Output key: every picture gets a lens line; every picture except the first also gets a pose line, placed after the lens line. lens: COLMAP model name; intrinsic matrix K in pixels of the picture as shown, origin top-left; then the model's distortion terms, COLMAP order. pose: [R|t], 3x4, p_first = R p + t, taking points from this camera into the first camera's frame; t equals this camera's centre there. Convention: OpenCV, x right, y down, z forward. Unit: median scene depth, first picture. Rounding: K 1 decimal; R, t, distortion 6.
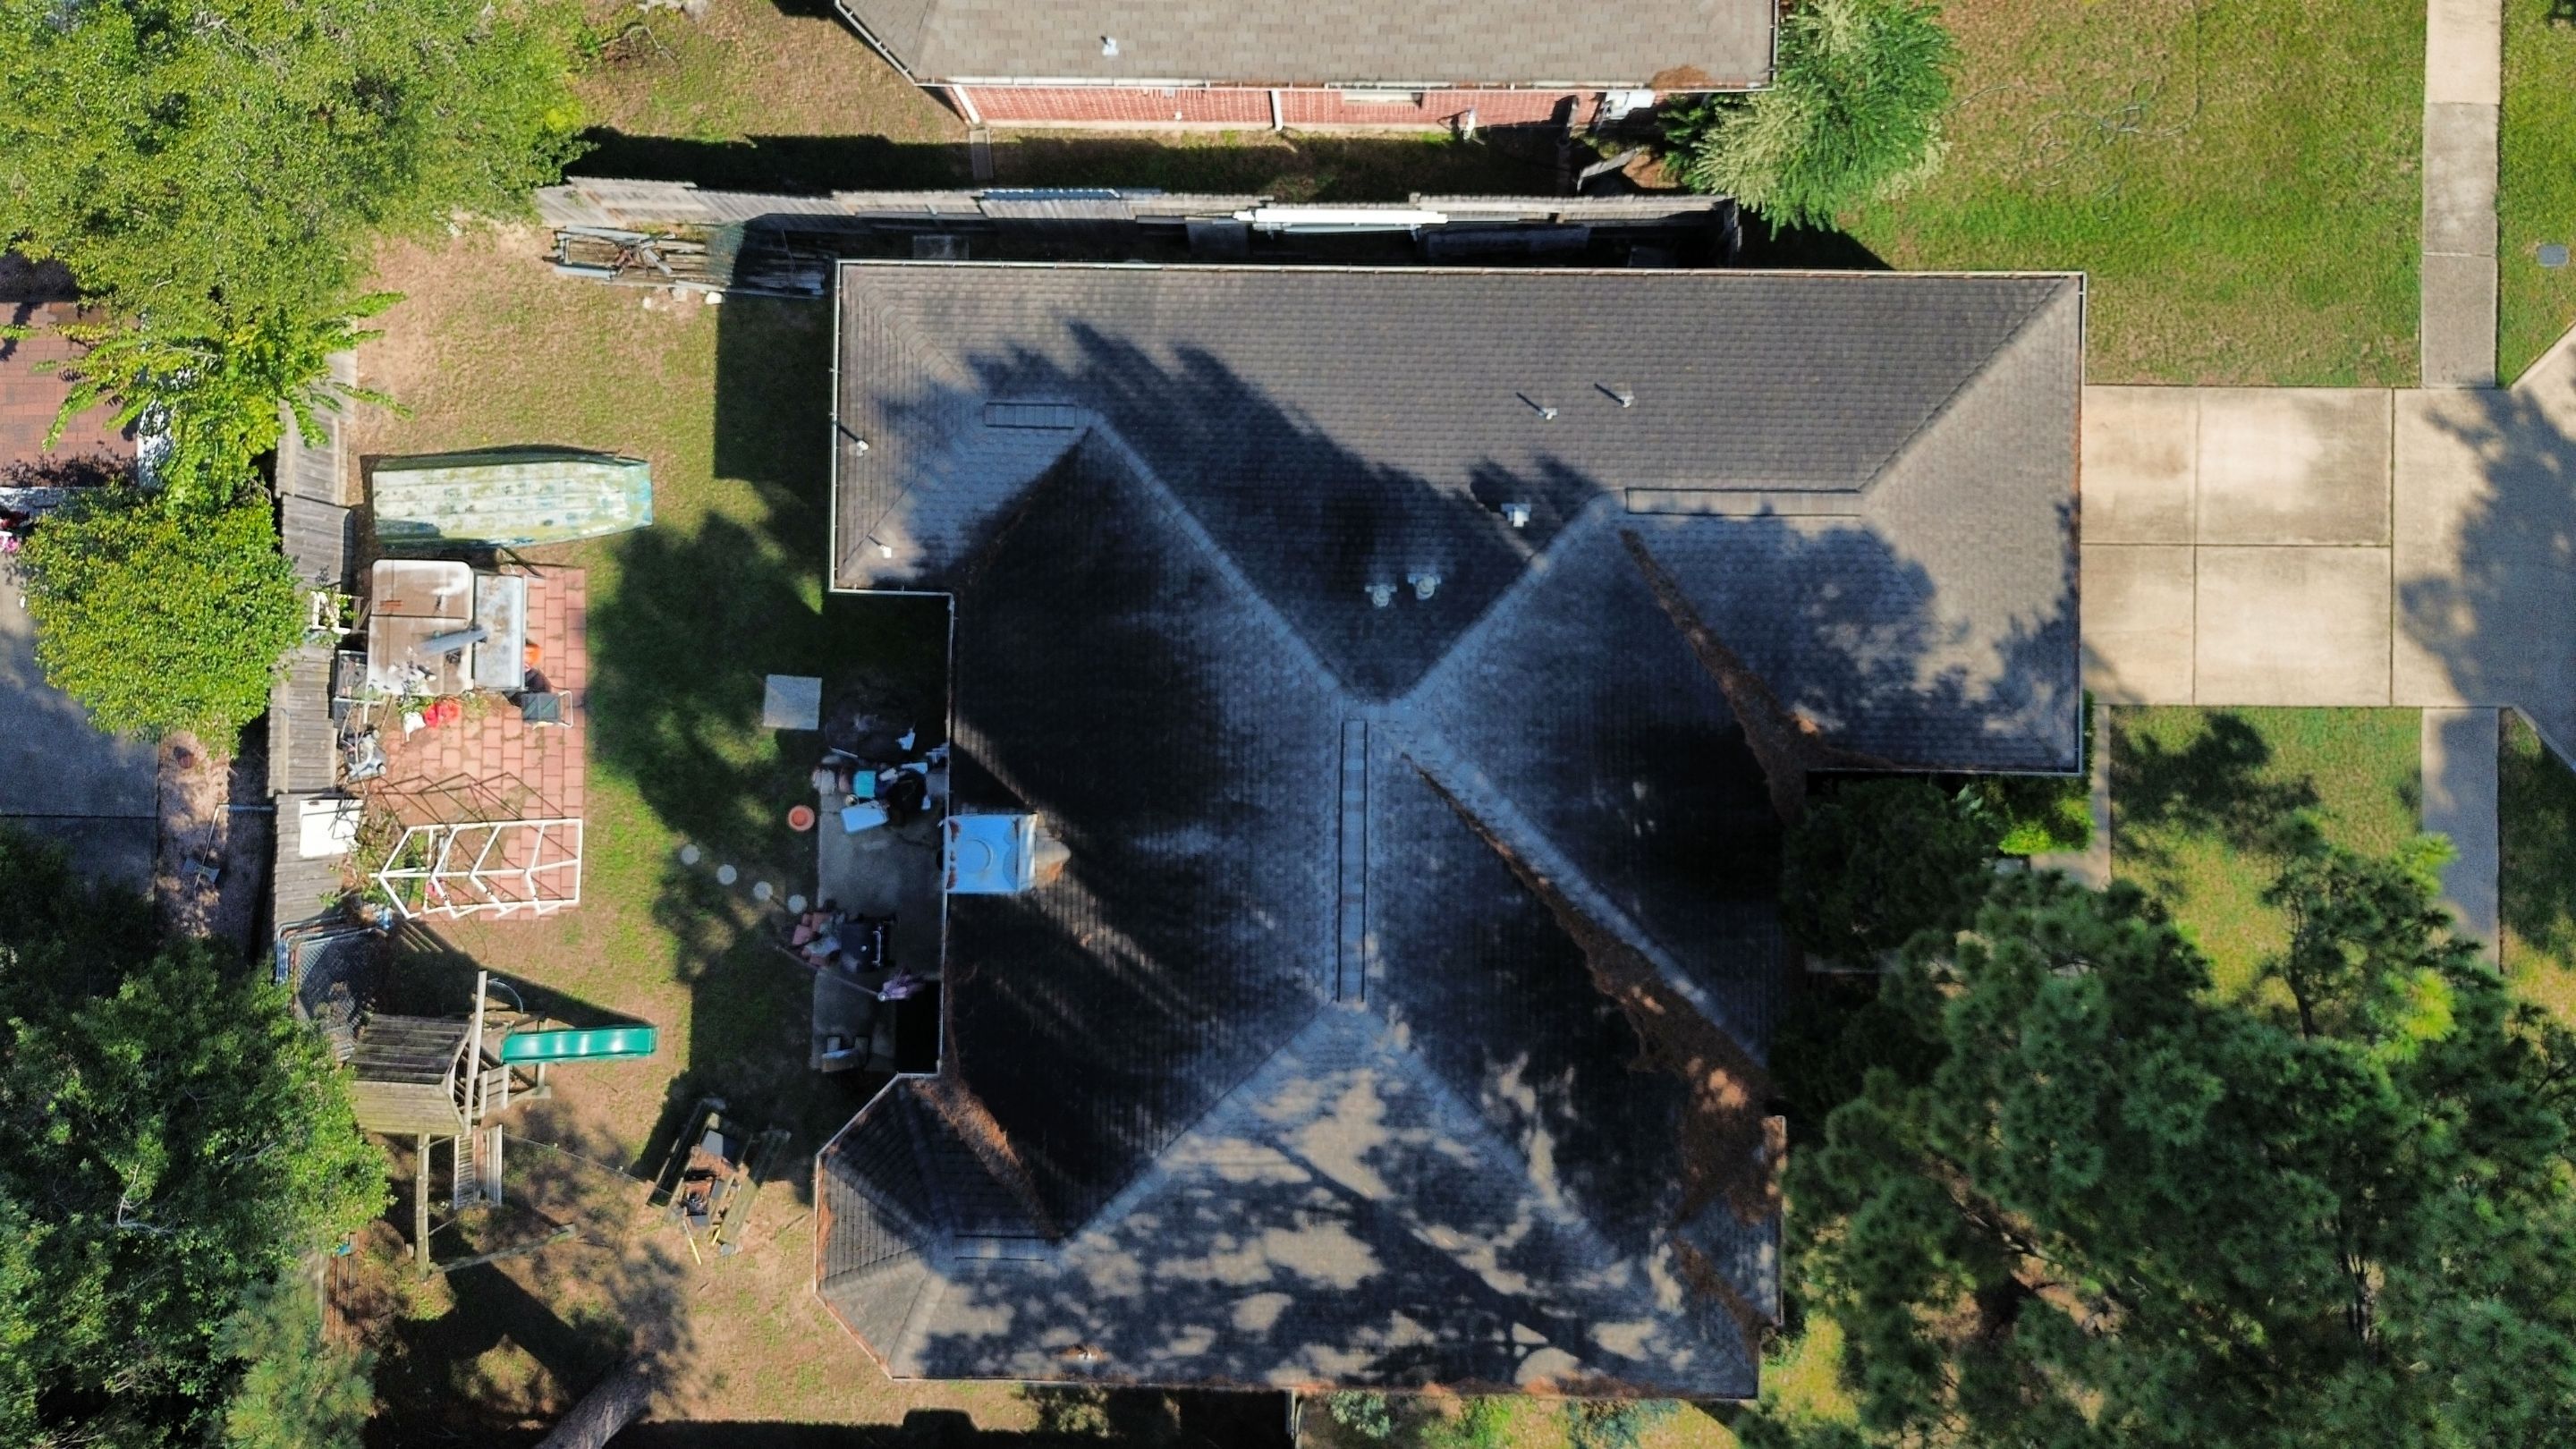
lens RADIAL K [[1842.2, 0, 1292.5], [0, 1842.2, 701.1], [0, 0, 1]] dist [0.039376, -0.032526]
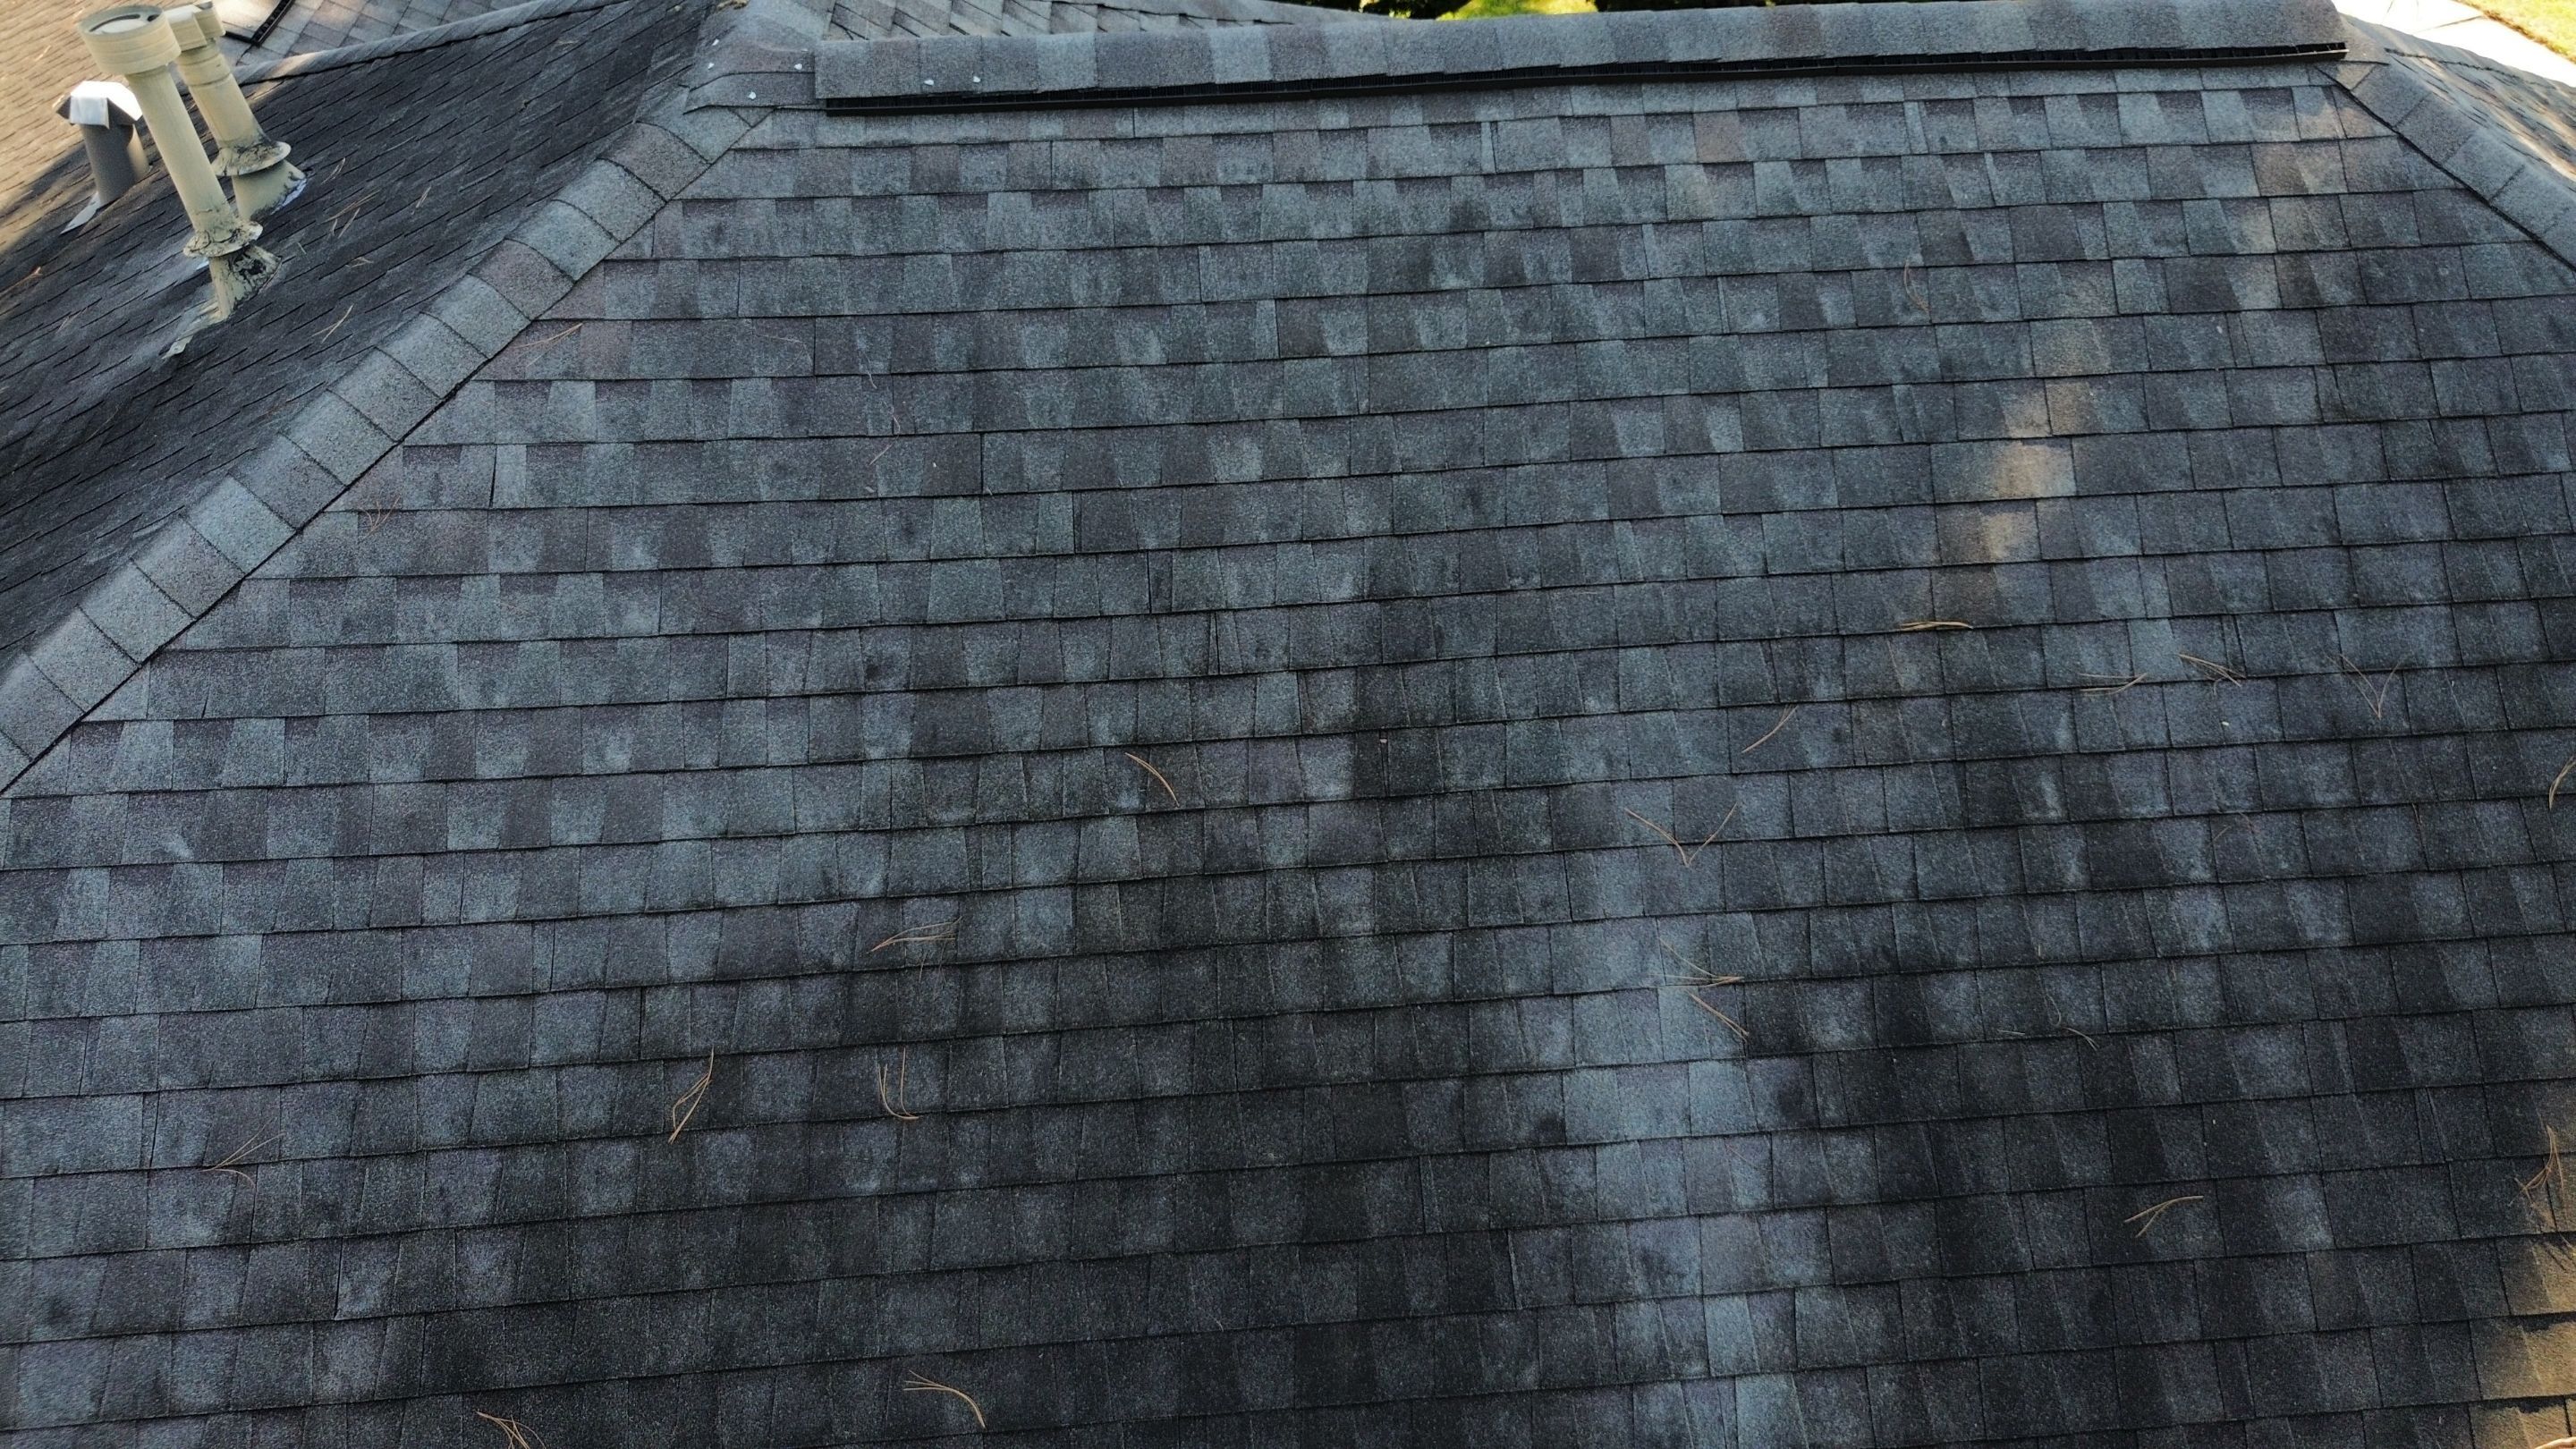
lens RADIAL K [[1842.2, 0, 1287.8], [0, 1842.2, 727.8], [0, 0, 1]] dist [0.039376, -0.032526]
pose [[-0.103002, -0.673059, 0.732382, -0.137777], [0.994234, -0.047593, 0.096090, 0.033290], [-0.029818, 0.738056, 0.674080, 0.861568]]
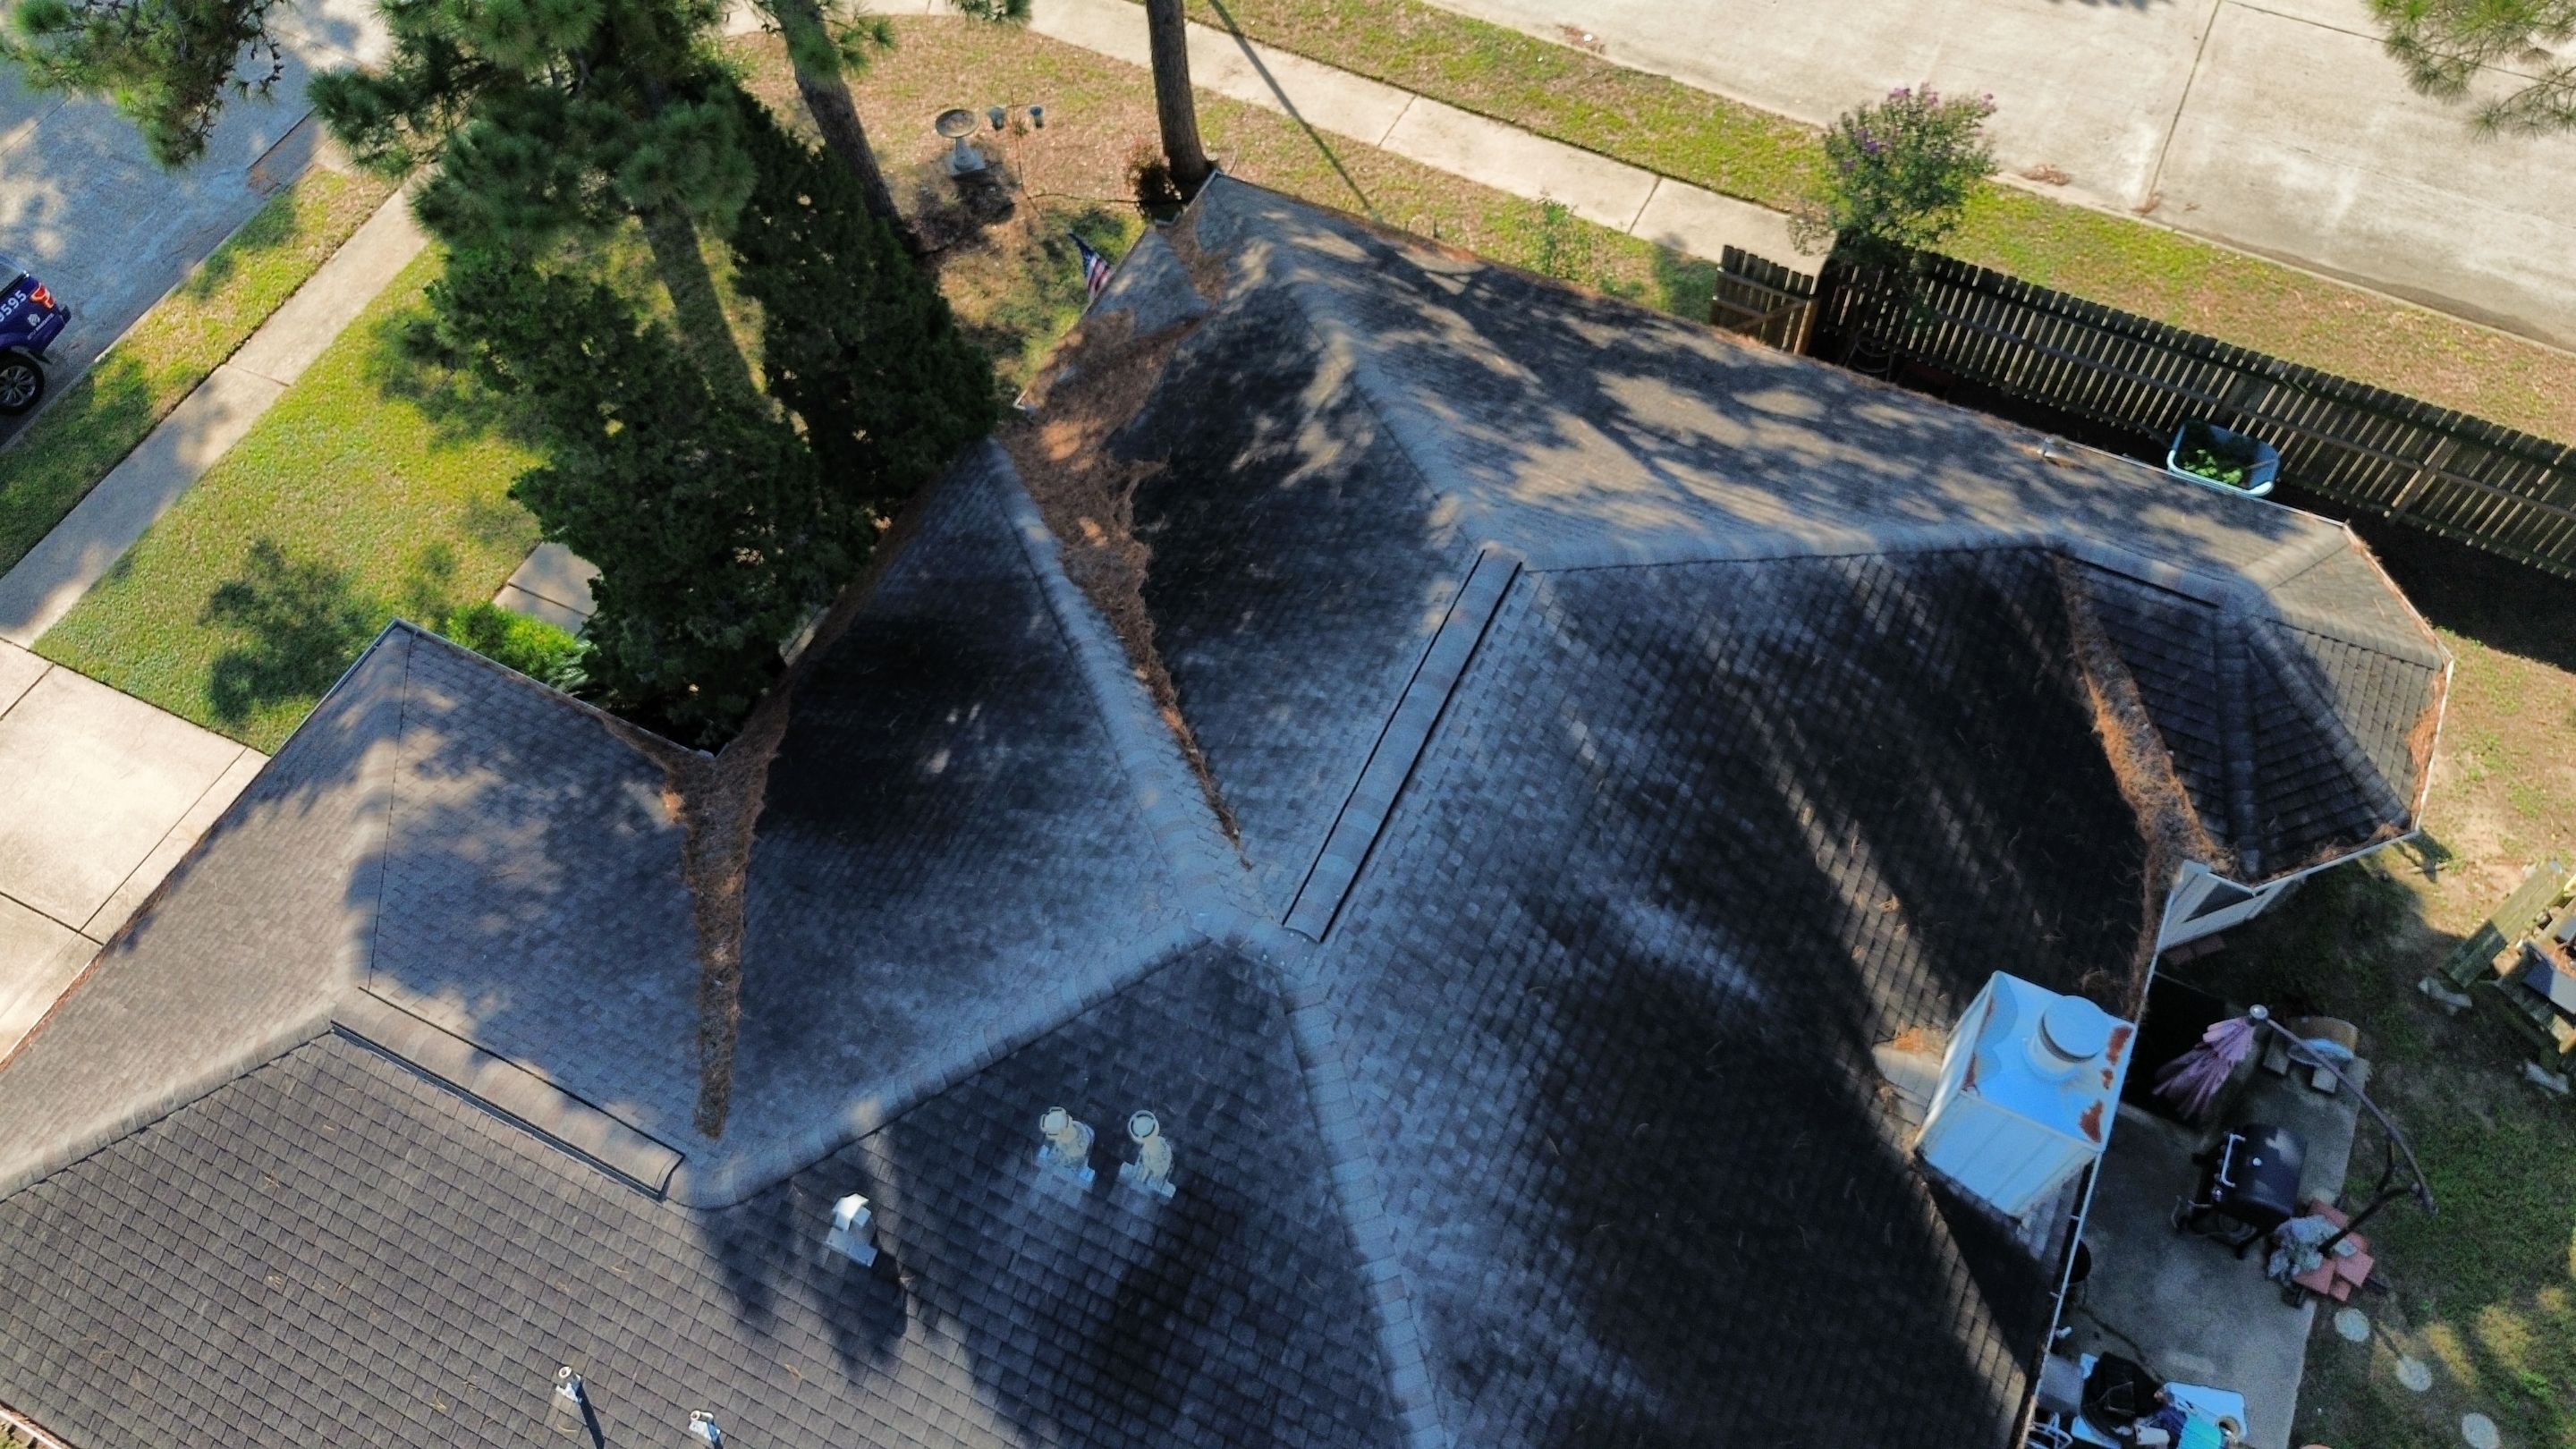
lens RADIAL K [[1842.2, 0, 1299.5], [0, 1842.2, 706.1], [0, 0, 1]] dist [0.039376, -0.032526]
pose [[-0.902721, -0.327169, 0.279383, -0.088612], [0.427174, -0.758826, 0.491635, -0.190190], [0.051155, 0.563155, 0.824767, 0.482517]]
